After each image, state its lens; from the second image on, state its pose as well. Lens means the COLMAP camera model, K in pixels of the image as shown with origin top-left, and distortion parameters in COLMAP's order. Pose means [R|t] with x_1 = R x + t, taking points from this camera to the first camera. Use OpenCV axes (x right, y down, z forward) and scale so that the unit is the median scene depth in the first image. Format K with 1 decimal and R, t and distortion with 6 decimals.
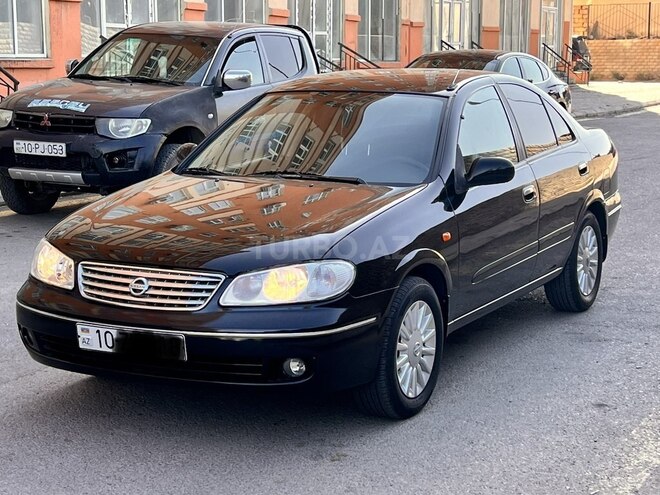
lens RADIAL K [[1342.8, 0, 342.8], [0, 1342.8, 248.1], [0, 0, 1]] dist [0.289120, -1.649343]
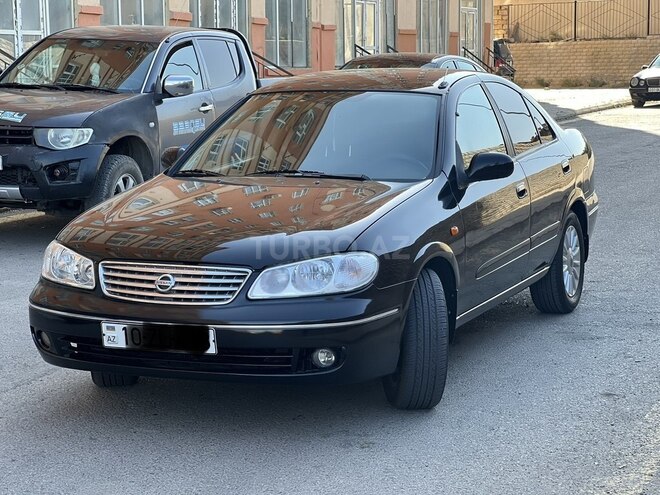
lens RADIAL K [[1528.7, 0, 329.0], [0, 1528.7, 238.4], [0, 0, 1]] dist [0.137344, 0.432017]
pose [[0.997740, -0.021243, 0.063751, -0.069608], [0.023023, 0.999362, -0.027311, 0.020200], [-0.063130, 0.028717, 0.997592, -0.106594]]
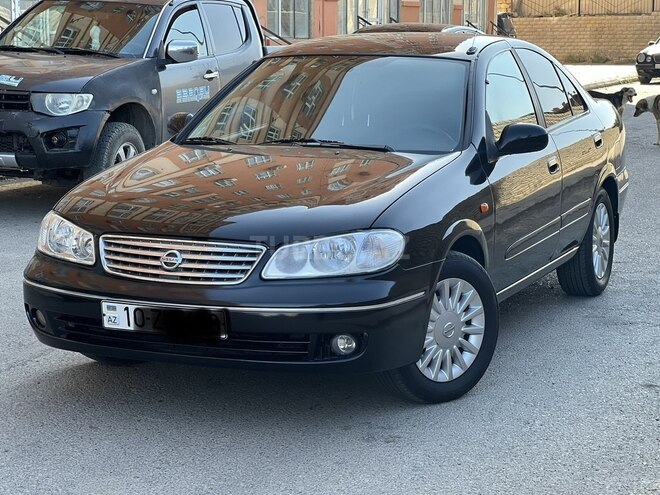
lens RADIAL K [[1528.7, 0, 329.0], [0, 1528.7, 238.4], [0, 0, 1]] dist [0.137344, 0.432017]
pose [[0.997809, -0.007703, 0.065709, -0.077321], [0.008383, 0.999914, -0.010087, 0.017422], [-0.065625, 0.010616, 0.997788, -0.039786]]
